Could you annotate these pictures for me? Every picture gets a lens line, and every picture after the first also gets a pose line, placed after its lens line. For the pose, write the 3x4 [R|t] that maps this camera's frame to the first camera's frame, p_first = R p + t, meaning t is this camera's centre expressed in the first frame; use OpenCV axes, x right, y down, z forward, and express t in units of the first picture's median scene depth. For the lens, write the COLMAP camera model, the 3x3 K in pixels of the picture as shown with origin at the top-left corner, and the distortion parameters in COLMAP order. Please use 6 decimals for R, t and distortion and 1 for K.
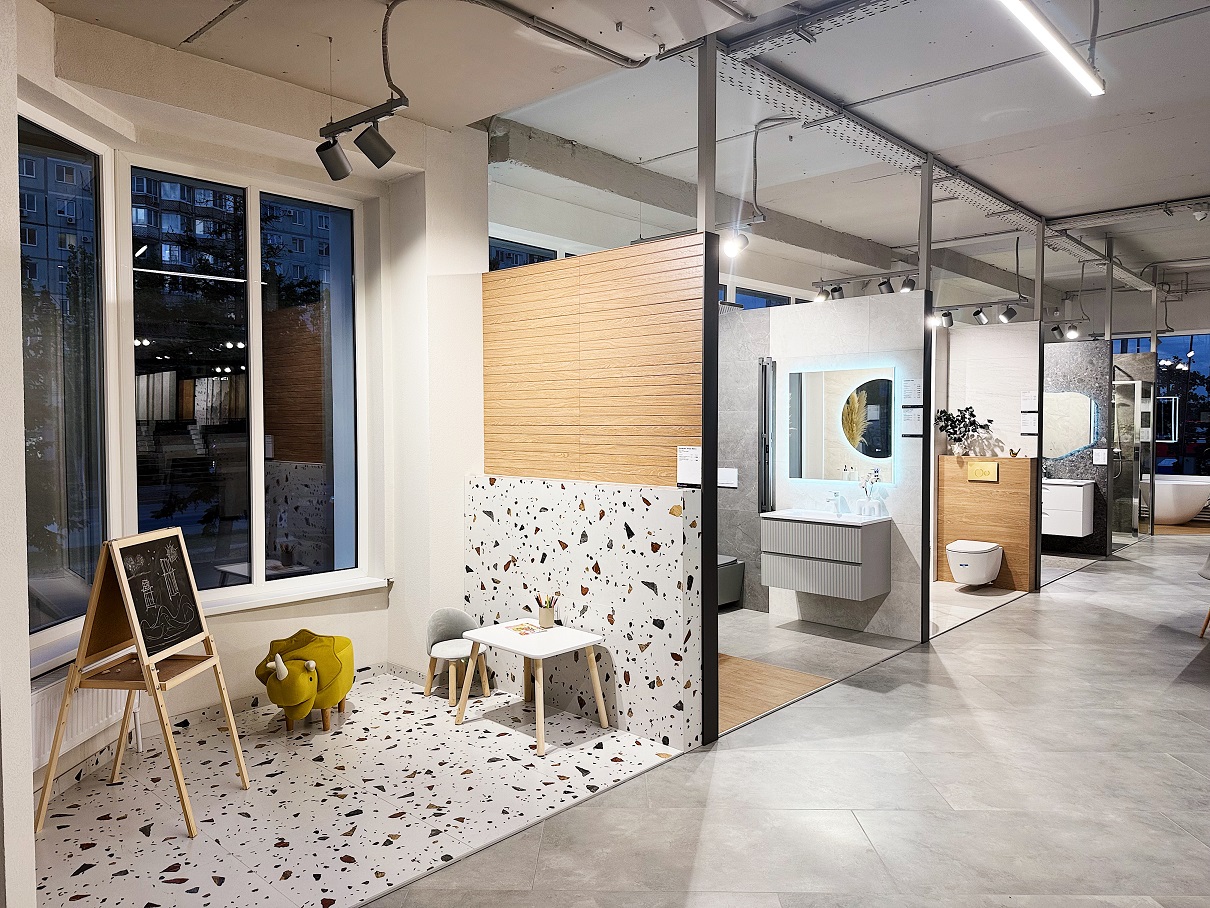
lens RADIAL K [[887.0, 0, 528.4], [0, 887.0, 452.5], [0, 0, 1]] dist [-0.011508, -0.021603]
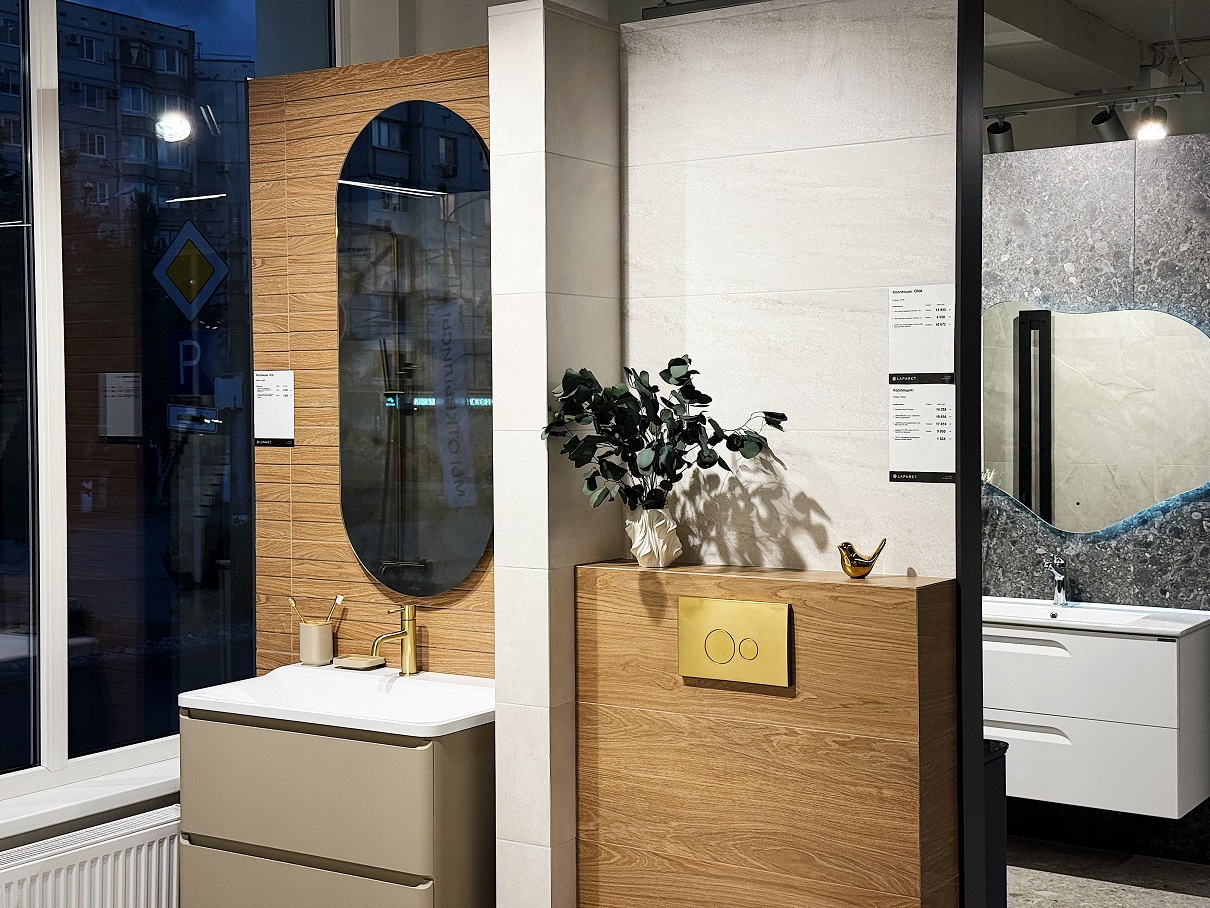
lens RADIAL K [[1669.1, 0, 614.5], [0, 1669.1, 435.7], [0, 0, 1]] dist [0.129507, 0.000000]
pose [[0.978325, -0.008996, 0.206878, 0.392263], [0.011090, 0.999898, -0.008963, -0.027720], [-0.206776, 0.011063, 0.978326, 0.578756]]
